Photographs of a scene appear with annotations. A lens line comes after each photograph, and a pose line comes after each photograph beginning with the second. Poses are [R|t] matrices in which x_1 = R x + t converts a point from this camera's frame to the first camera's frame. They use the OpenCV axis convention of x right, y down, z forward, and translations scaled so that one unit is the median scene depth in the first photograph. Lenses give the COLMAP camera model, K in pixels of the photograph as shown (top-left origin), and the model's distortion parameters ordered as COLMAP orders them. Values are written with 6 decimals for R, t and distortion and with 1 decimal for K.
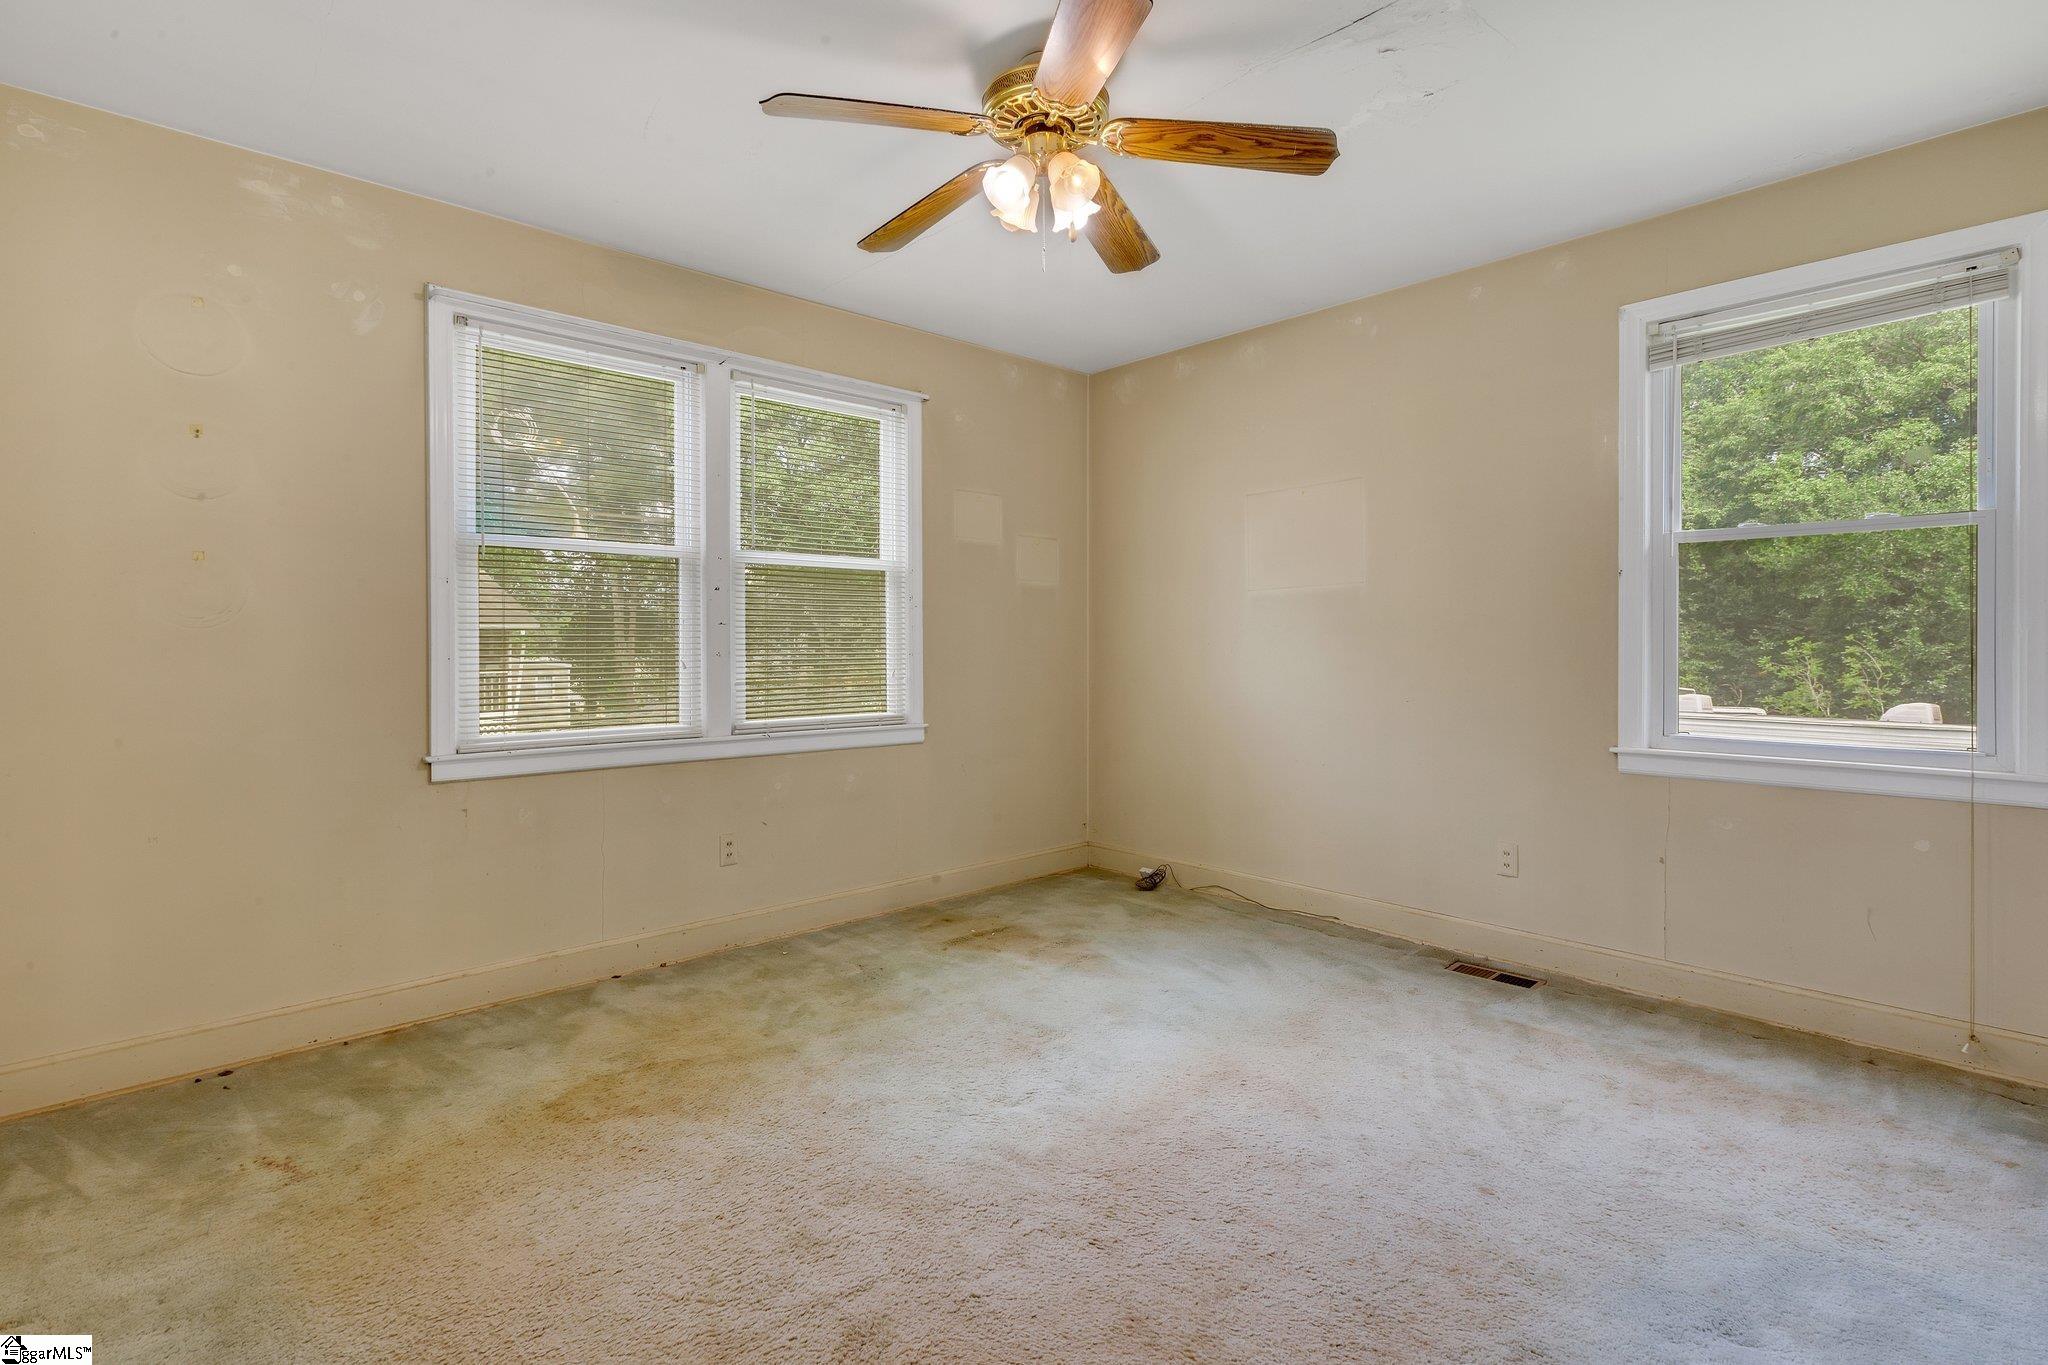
lens RADIAL K [[948.0, 0, 1010.0], [0, 948.0, 658.2], [0, 0, 1]] dist [0.000204, 0.000000]
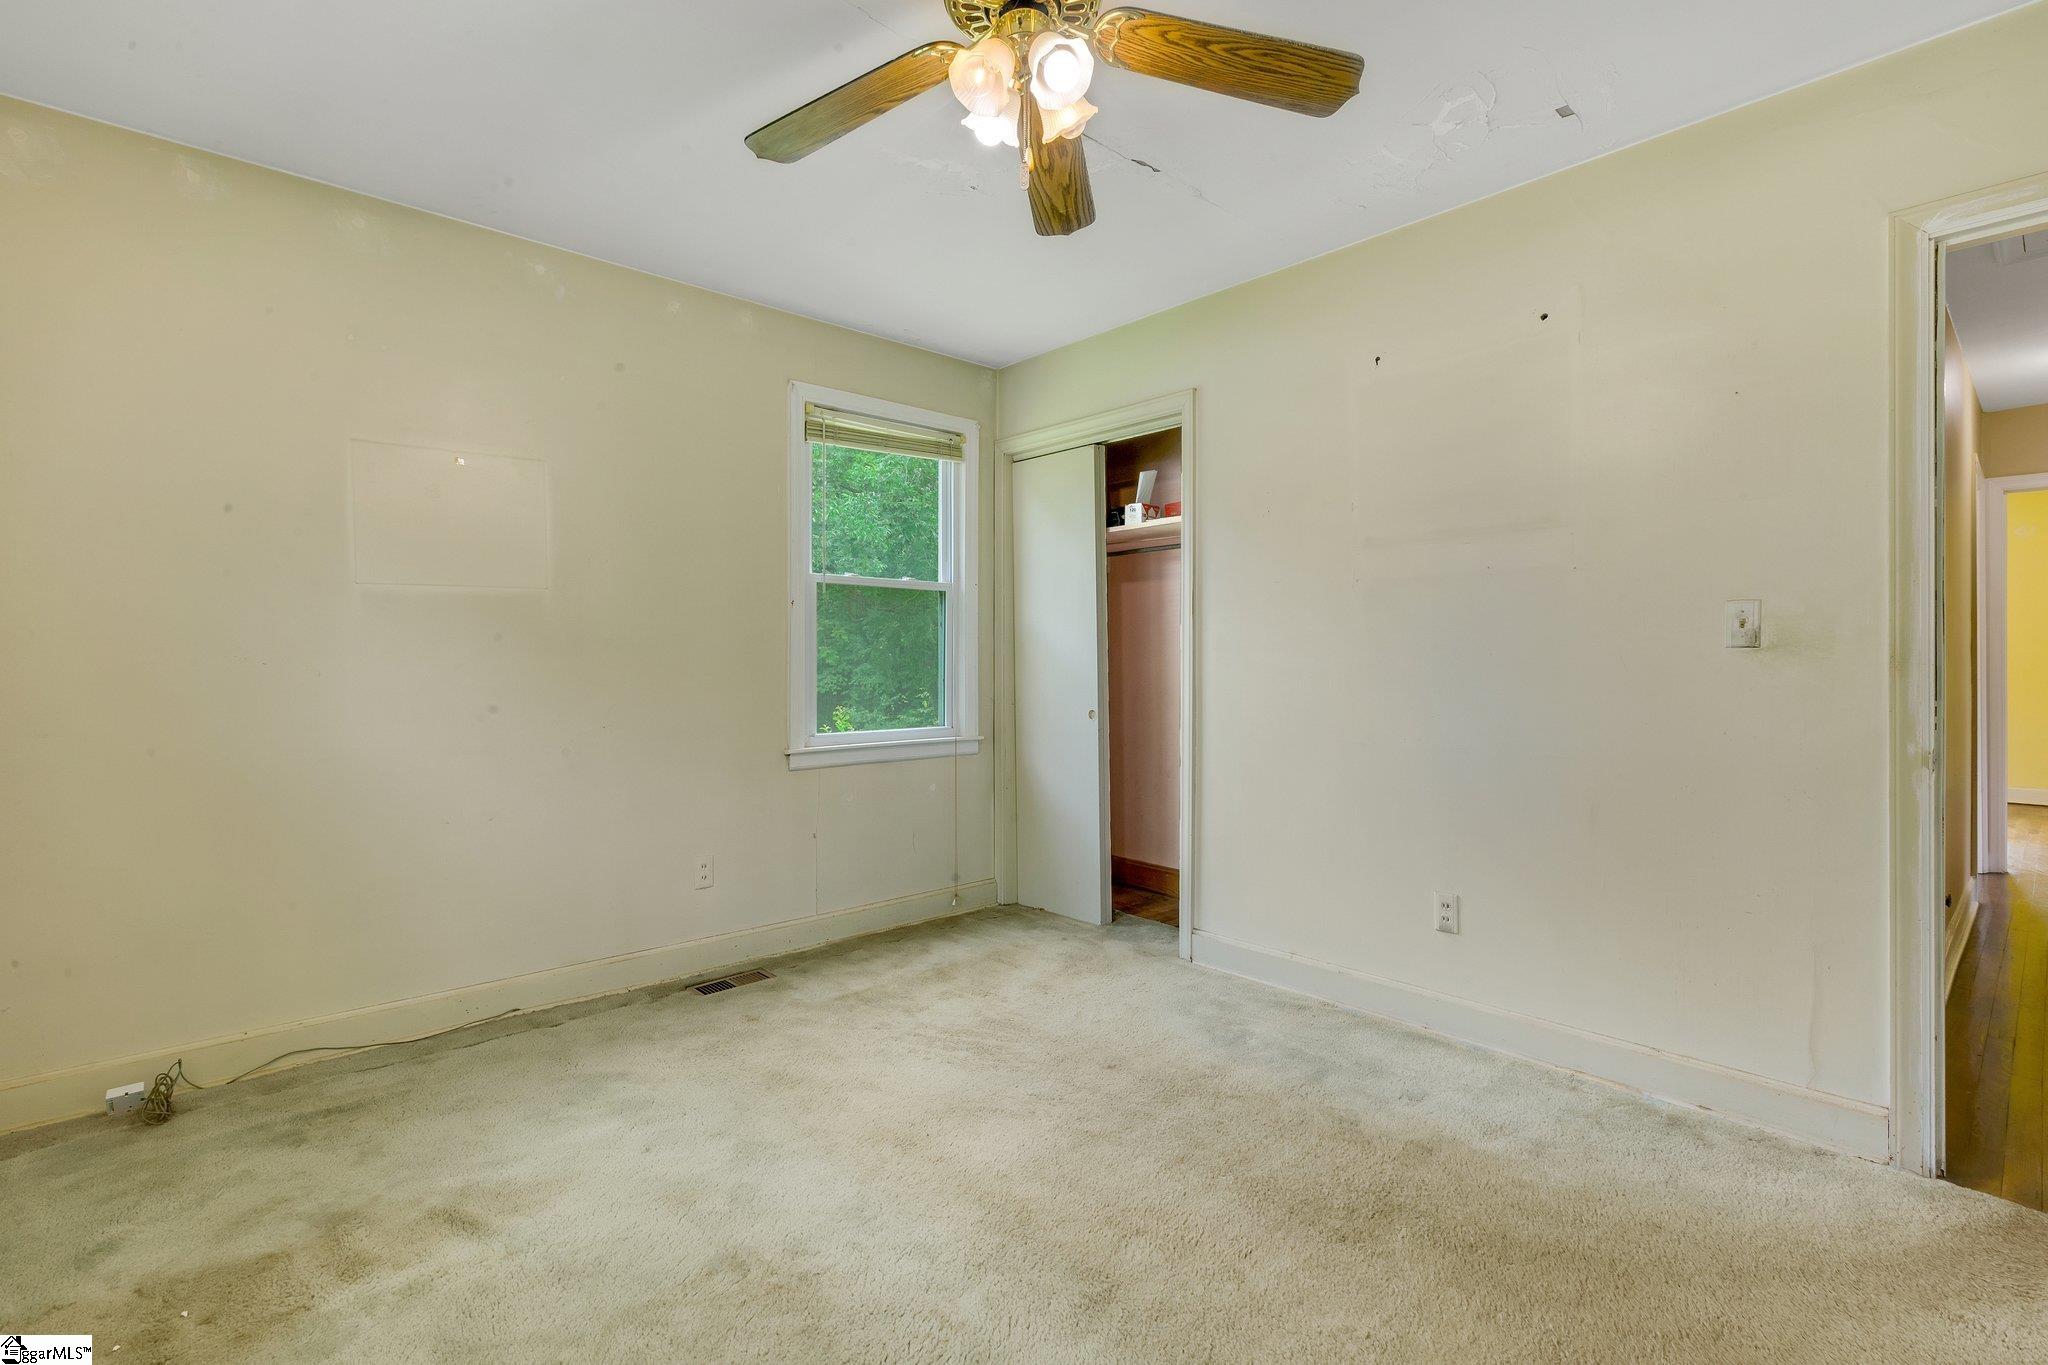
lens RADIAL K [[948.0, 0, 1010.0], [0, 948.0, 658.2], [0, 0, 1]] dist [0.000204, 0.000000]
pose [[0.010236, -0.001261, 0.999947, -0.565346], [0.011403, 0.999934, 0.001145, -0.018816], [-0.999883, 0.011390, 0.010250, 0.738710]]
